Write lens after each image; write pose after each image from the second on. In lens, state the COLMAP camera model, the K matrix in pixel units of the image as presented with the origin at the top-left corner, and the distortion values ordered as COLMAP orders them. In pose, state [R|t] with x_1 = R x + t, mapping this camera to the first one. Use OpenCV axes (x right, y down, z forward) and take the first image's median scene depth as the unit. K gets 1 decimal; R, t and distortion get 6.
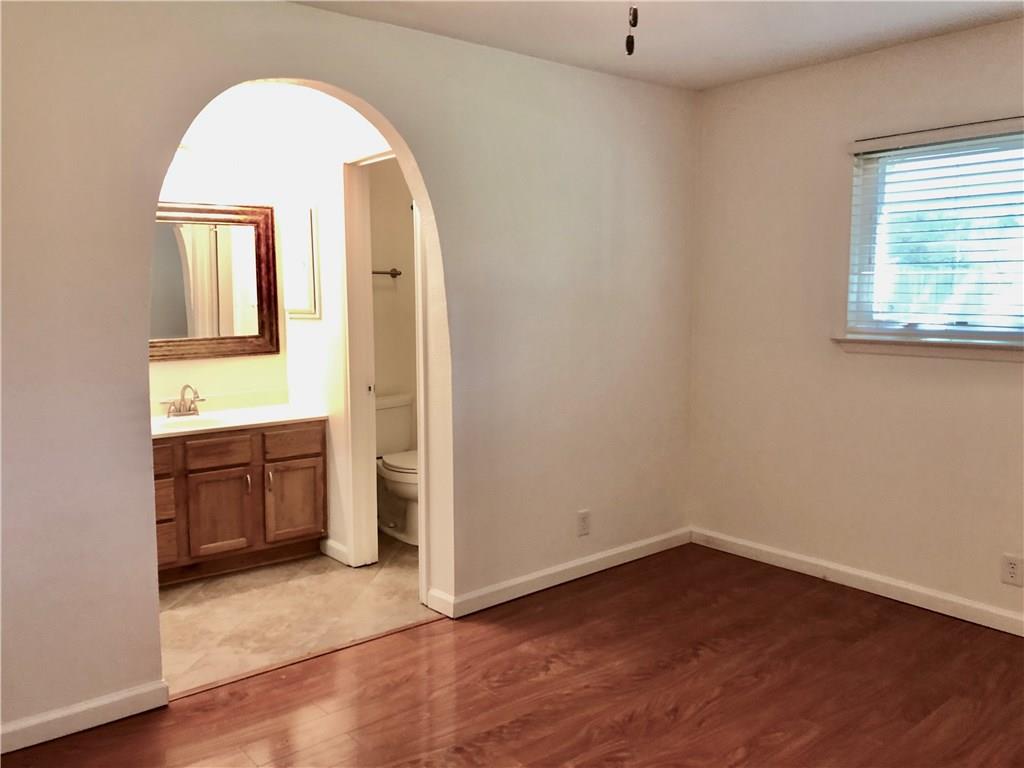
lens RADIAL K [[846.2, 0, 514.0], [0, 846.2, 383.0], [0, 0, 1]] dist [-0.006261, 0.009201]
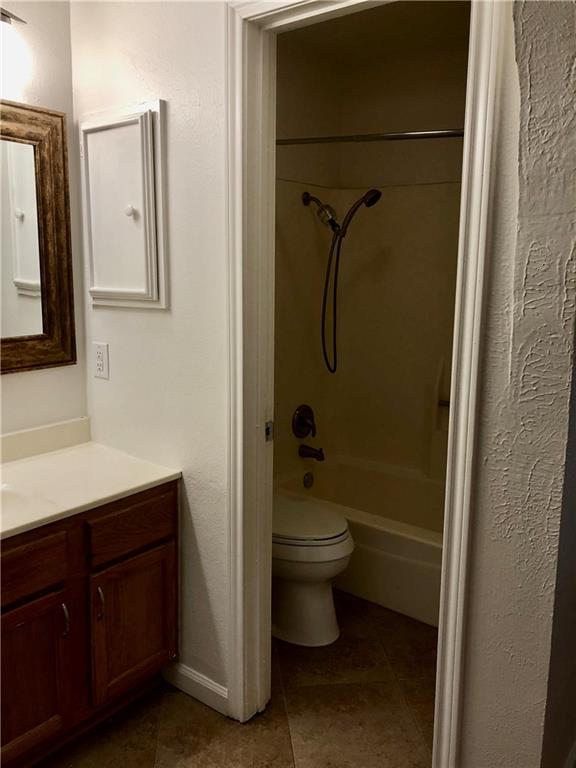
lens RADIAL K [[634.6, 0, 286.1], [0, 634.6, 382.7], [0, 0, 1]] dist [-0.006261, 0.009201]
pose [[0.973407, -0.020503, 0.228162, -0.240680], [0.004070, 0.997377, 0.072263, -0.055138], [-0.229045, -0.069413, 0.970938, 0.529430]]
